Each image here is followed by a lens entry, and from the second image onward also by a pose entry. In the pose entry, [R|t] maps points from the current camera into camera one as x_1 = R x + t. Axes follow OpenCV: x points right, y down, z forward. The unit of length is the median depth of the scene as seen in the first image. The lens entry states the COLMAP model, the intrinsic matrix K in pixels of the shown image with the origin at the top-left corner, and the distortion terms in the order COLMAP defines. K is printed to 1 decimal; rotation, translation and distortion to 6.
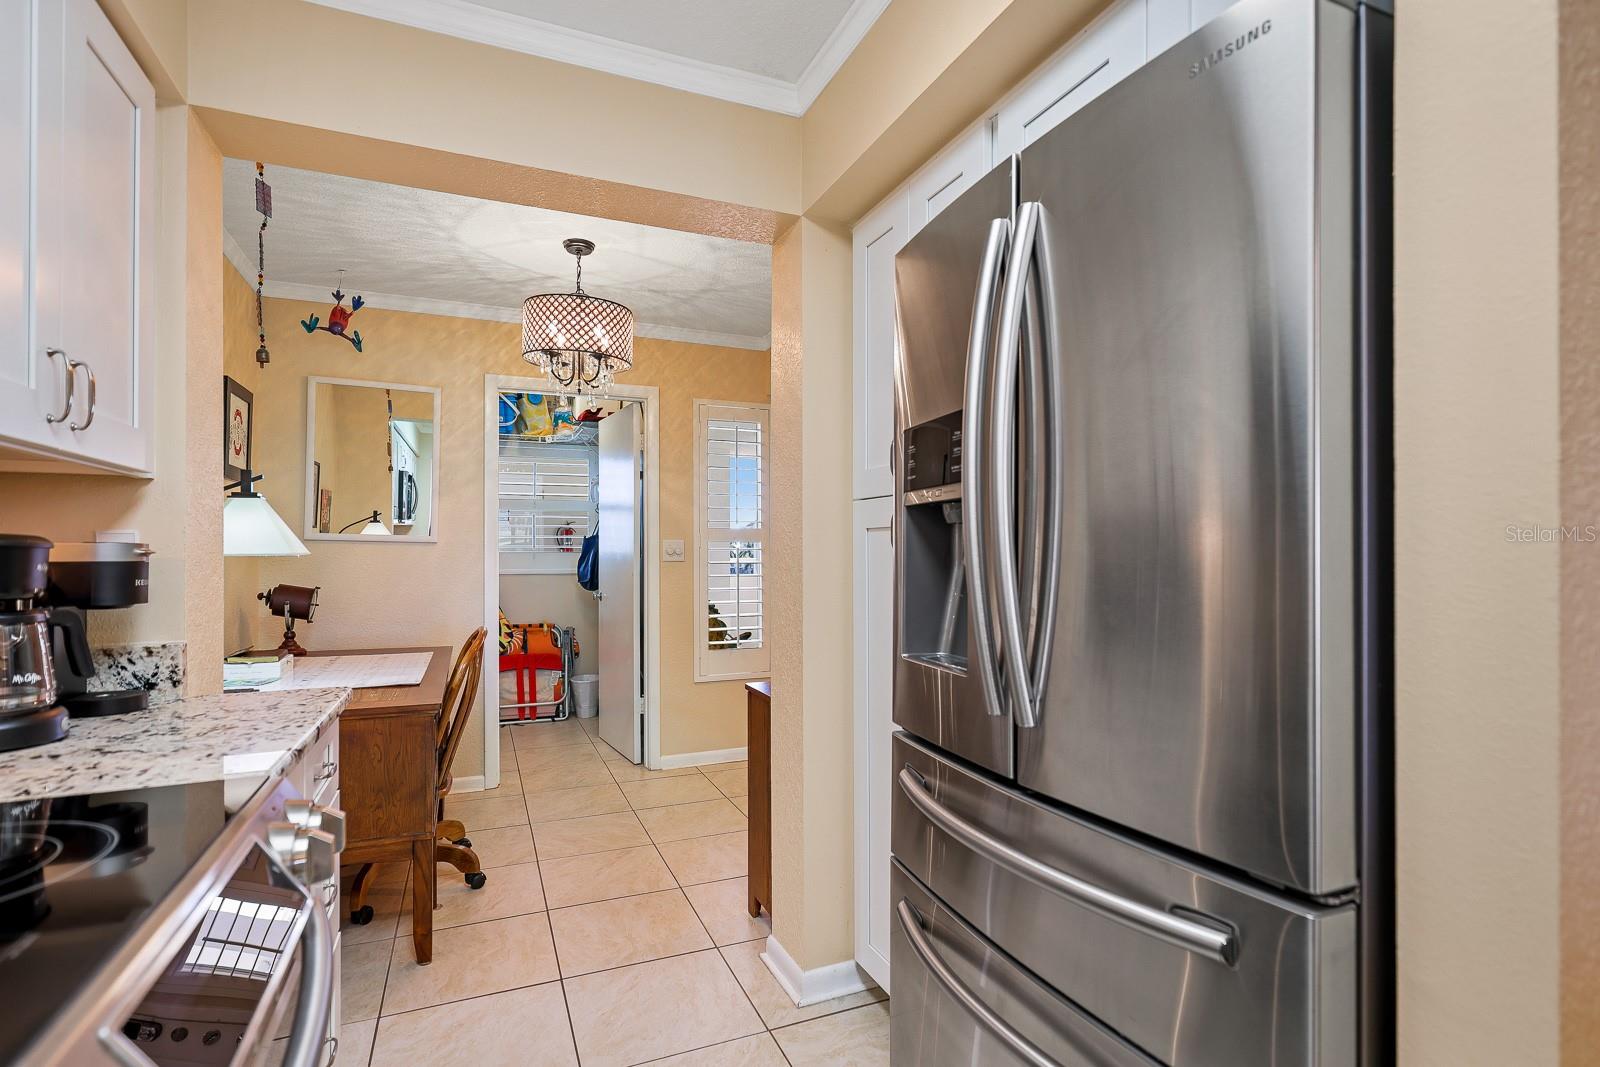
lens RADIAL K [[784.2, 0, 805.4], [0, 784.2, 548.1], [0, 0, 1]] dist [-0.001329, -0.000804]
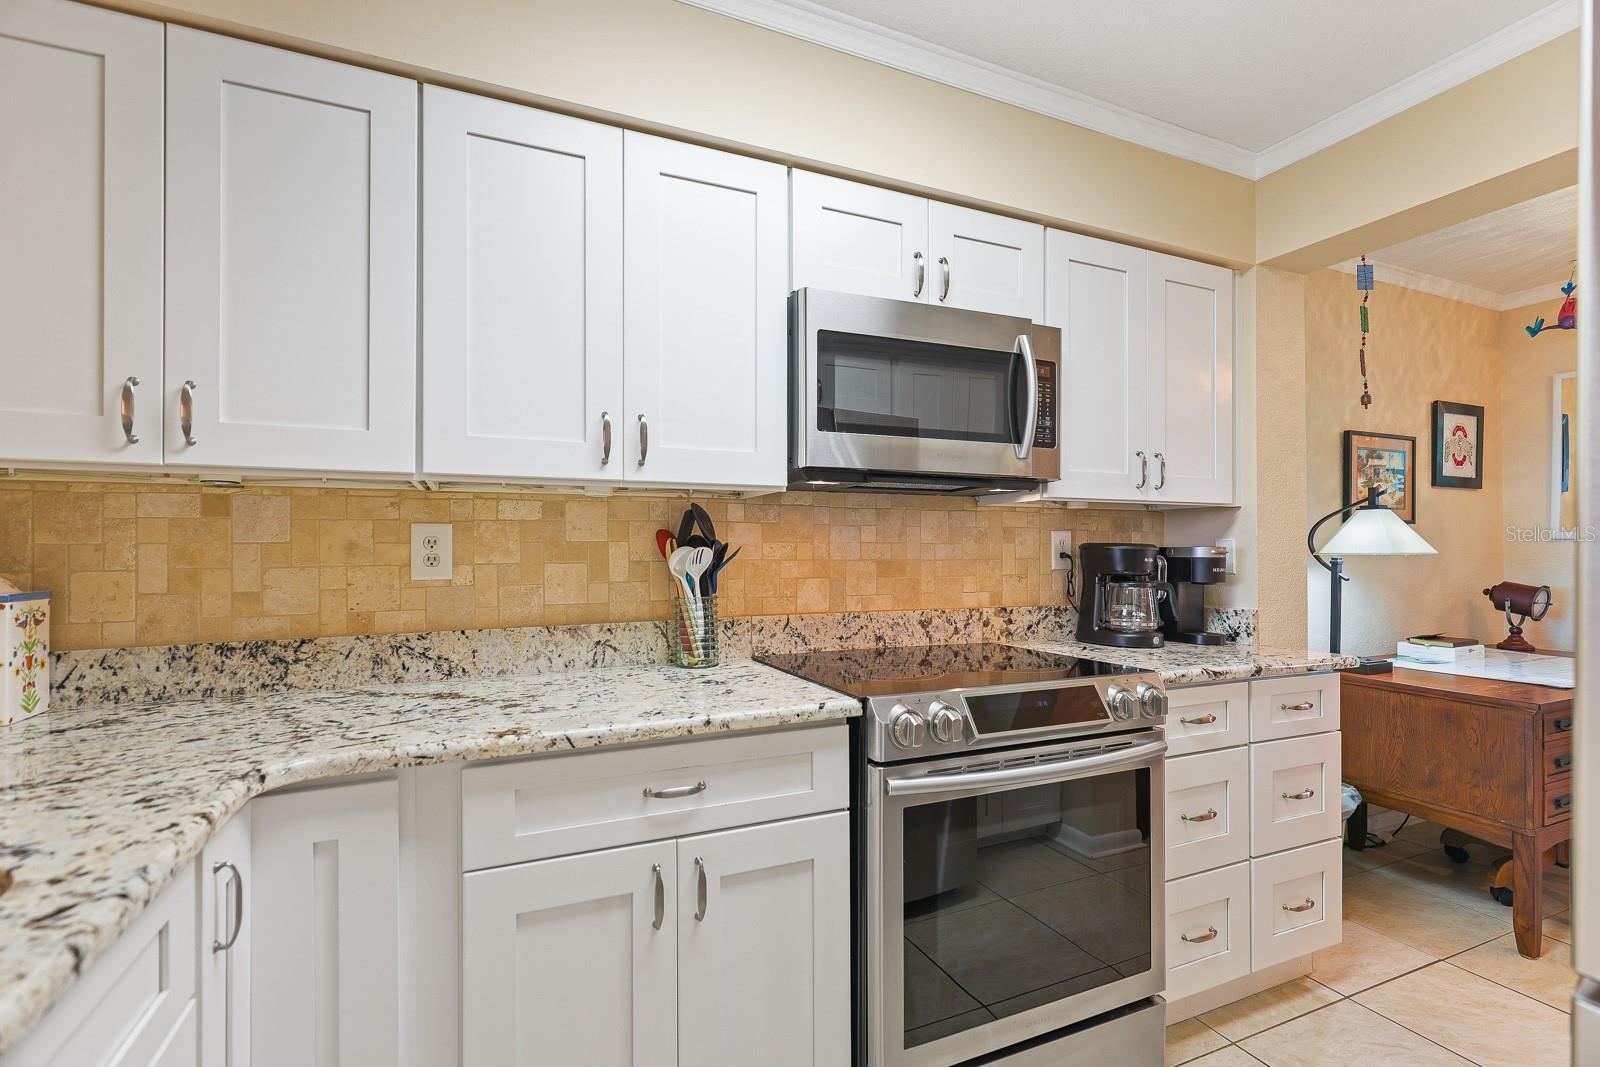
lens RADIAL K [[730.0, 0, 808.0], [0, 730.0, 546.4], [0, 0, 1]] dist [0.005448, -0.001029]
pose [[0.015352, -0.003218, -0.999877, 0.286983], [0.004646, 0.999984, -0.003147, -0.002481], [0.999871, -0.004597, 0.015366, 0.036051]]
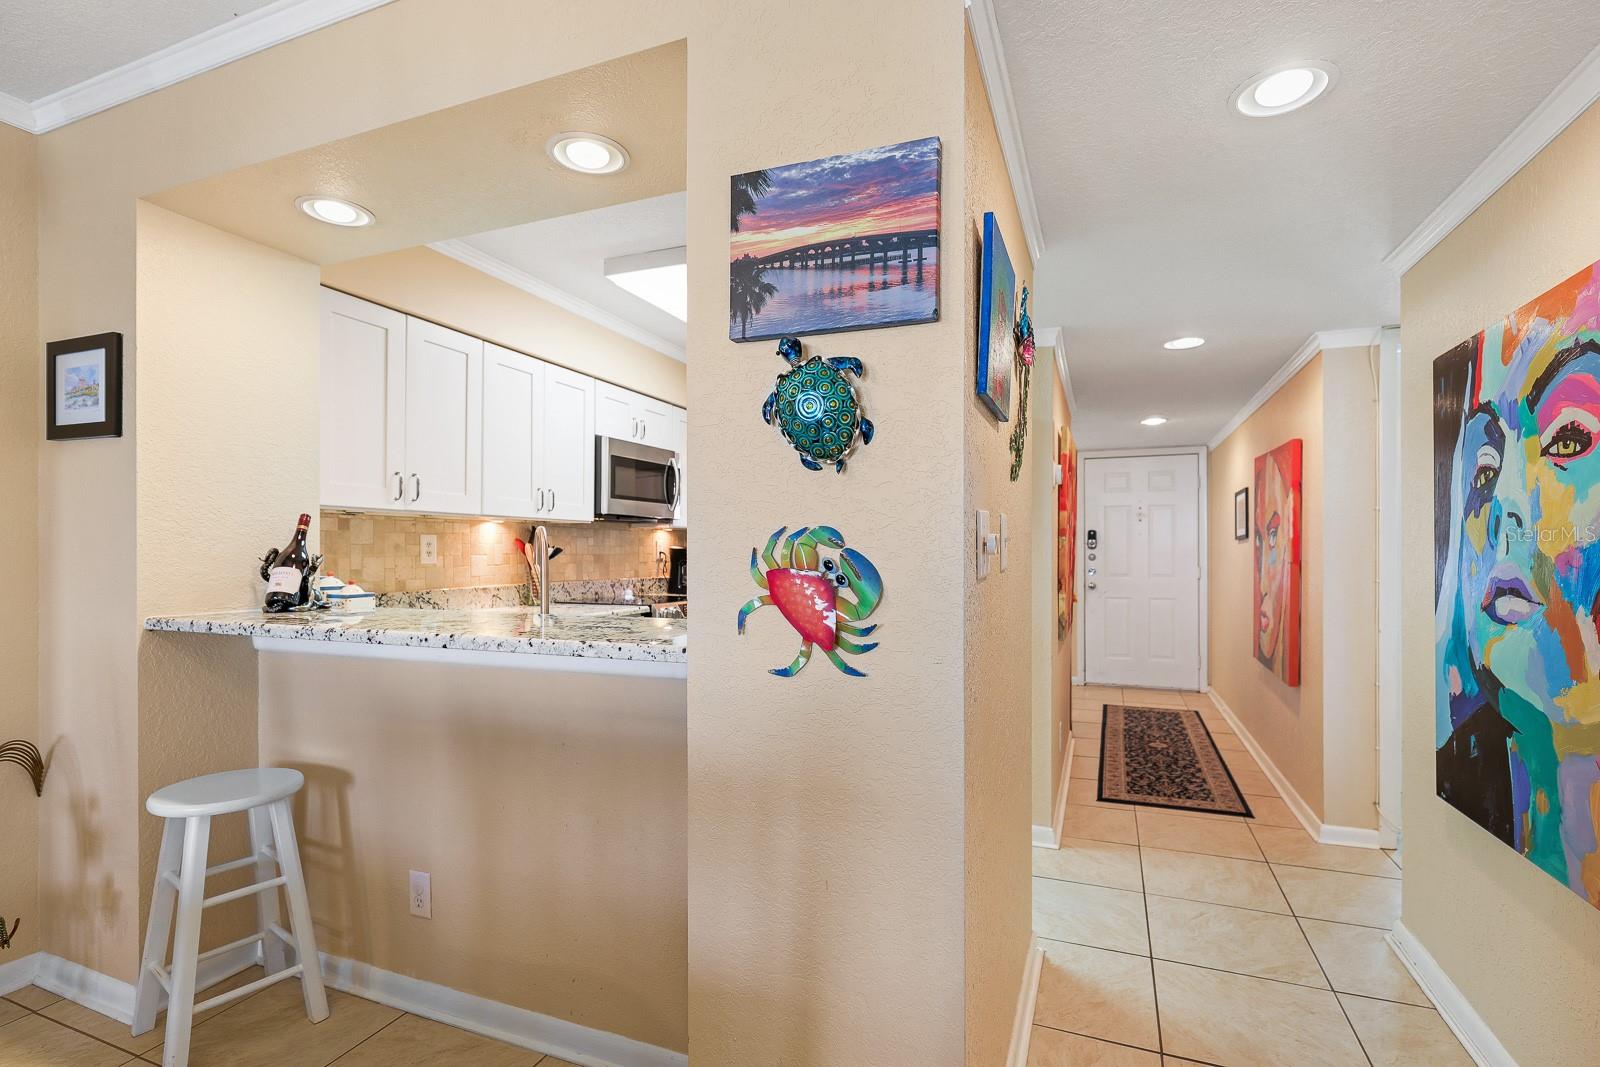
lens RADIAL K [[754.2, 0, 806.2], [0, 754.2, 546.1], [0, 0, 1]] dist [-0.002645, -0.001535]
pose [[0.708418, -0.002906, -0.705787, 0.807375], [0.000164, 0.999992, -0.003952, -0.001660], [0.705793, 0.002684, 0.708413, -0.527158]]
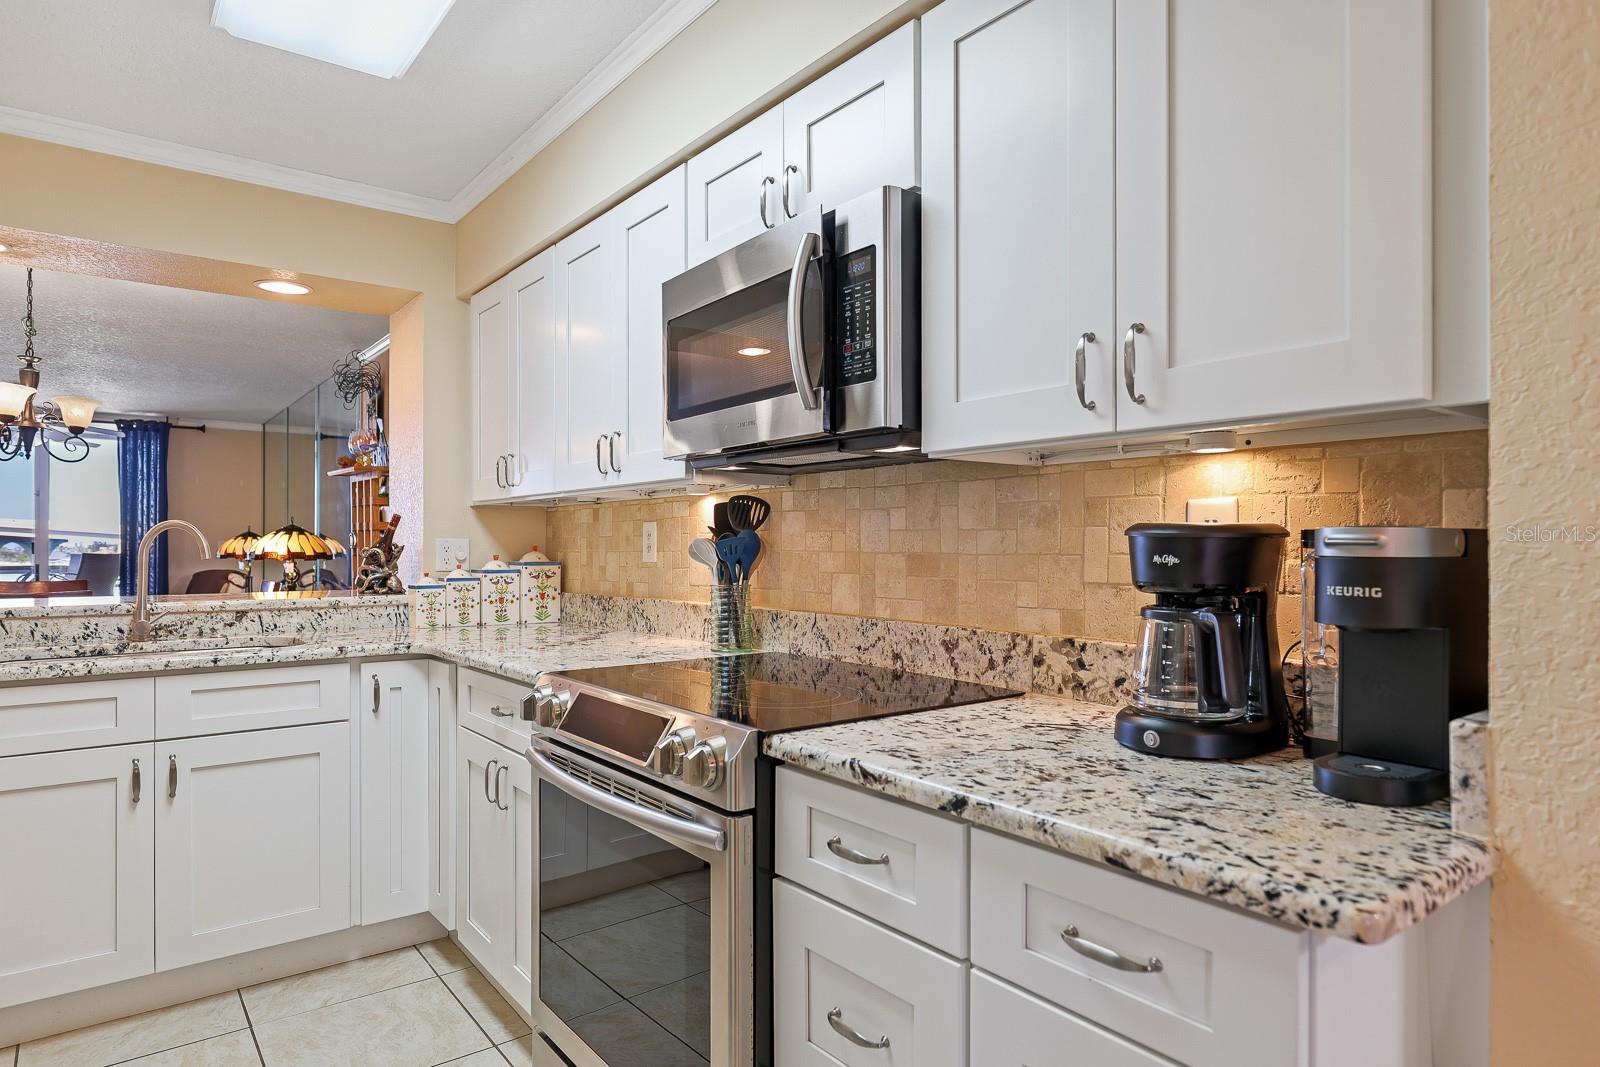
lens RADIAL K [[922.2, 0, 800.4], [0, 922.2, 543.1], [0, 0, 1]] dist [-0.003769, 0.000832]
pose [[-0.966925, 0.002166, -0.255051, -0.101705], [0.003314, 0.999986, -0.004075, 0.003026], [0.255038, -0.004785, -0.966919, 0.633419]]
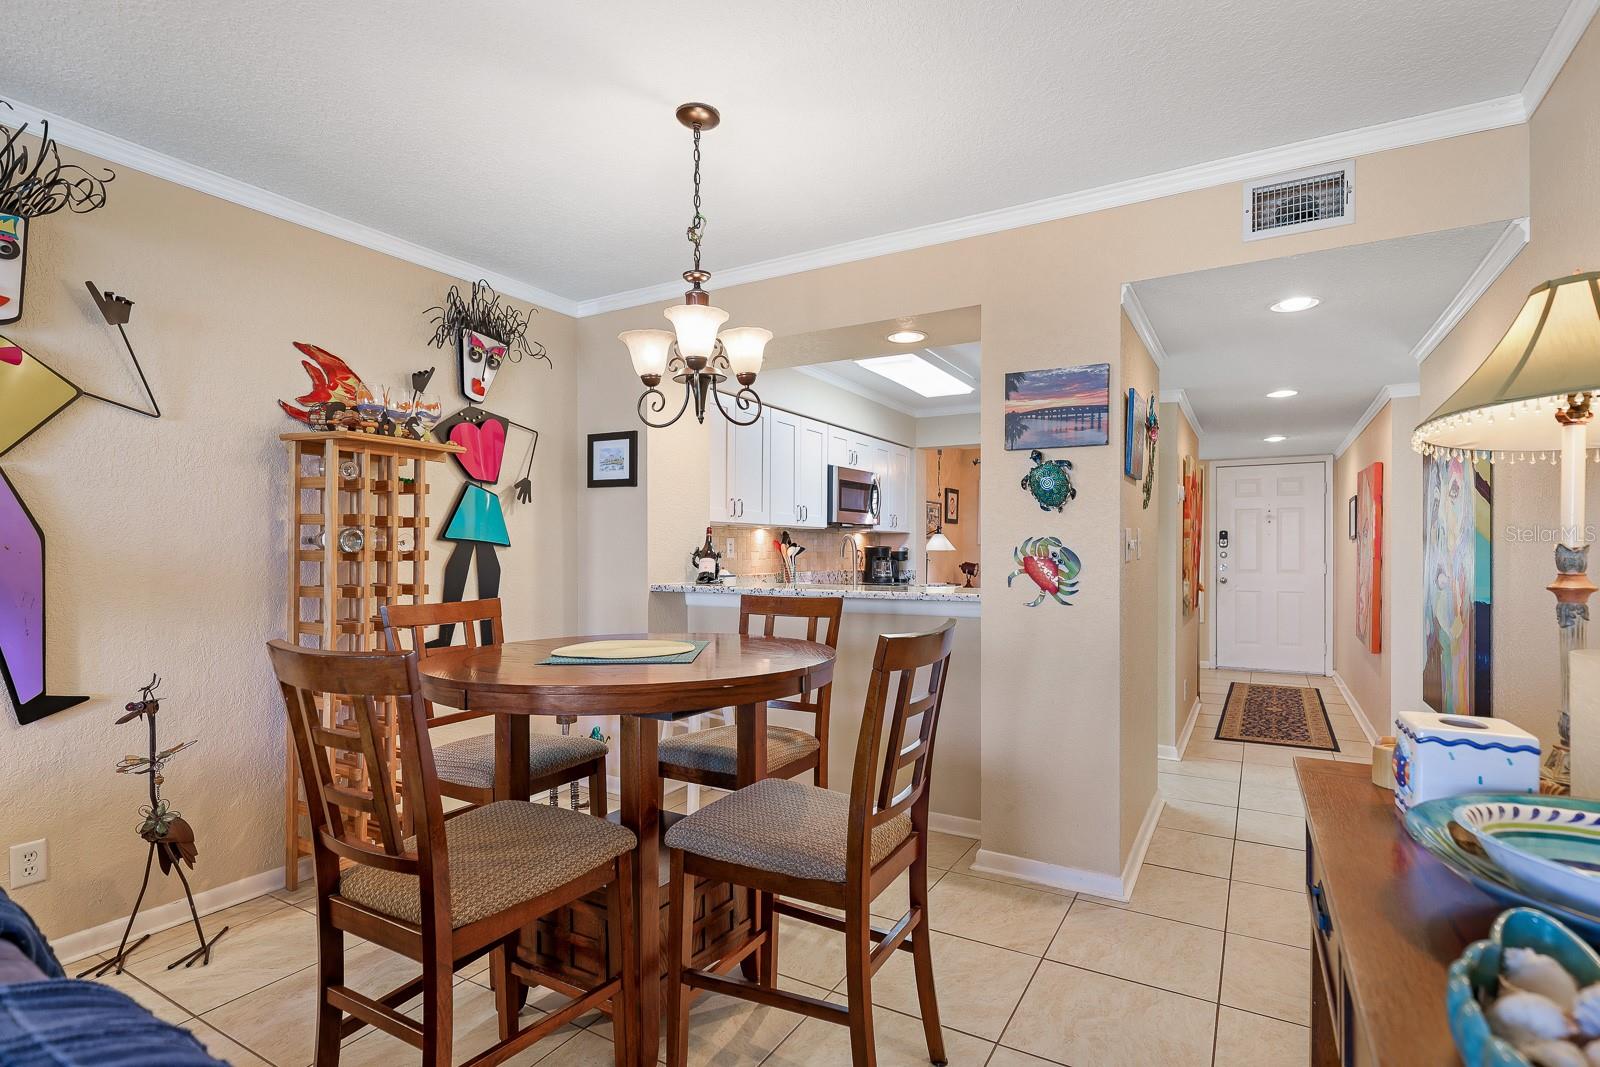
lens RADIAL K [[789.1, 0, 803.3], [0, 789.1, 550.4], [0, 0, 1]] dist [0.000314, -0.000358]
pose [[0.595770, 0.002131, -0.803152, 1.055939], [0.000492, 0.999995, 0.003018, -0.001241], [0.803155, -0.002193, 0.595766, -0.948327]]
